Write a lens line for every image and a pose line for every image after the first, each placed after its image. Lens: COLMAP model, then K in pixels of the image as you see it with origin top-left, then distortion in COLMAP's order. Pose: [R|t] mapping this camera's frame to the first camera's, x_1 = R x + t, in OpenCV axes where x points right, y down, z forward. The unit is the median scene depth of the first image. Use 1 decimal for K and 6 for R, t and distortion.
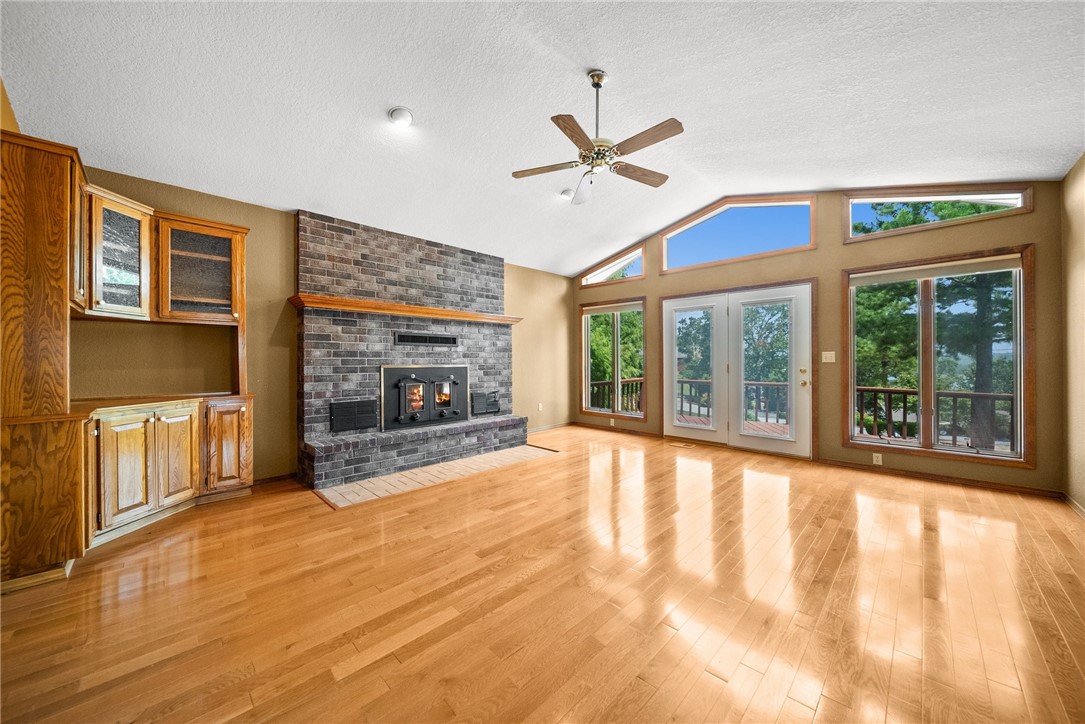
lens RADIAL K [[389.8, 0, 541.2], [0, 389.8, 358.7], [0, 0, 1]] dist [-0.001550, -0.001025]
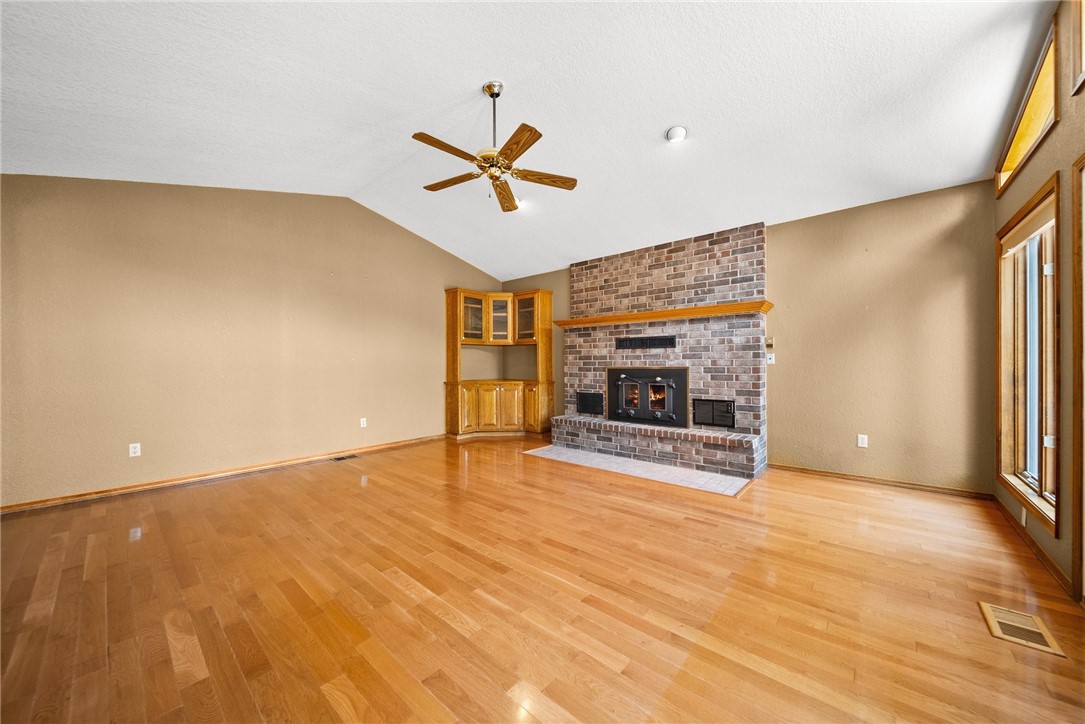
lens RADIAL K [[389.8, 0, 549.9], [0, 389.8, 362.6], [0, 0, 1]] dist [-0.001550, -0.001025]
pose [[0.059820, 0.001896, -0.998207, 0.771517], [0.012463, 0.999919, 0.002646, -0.000206], [0.998131, -0.012599, 0.059791, 0.700241]]
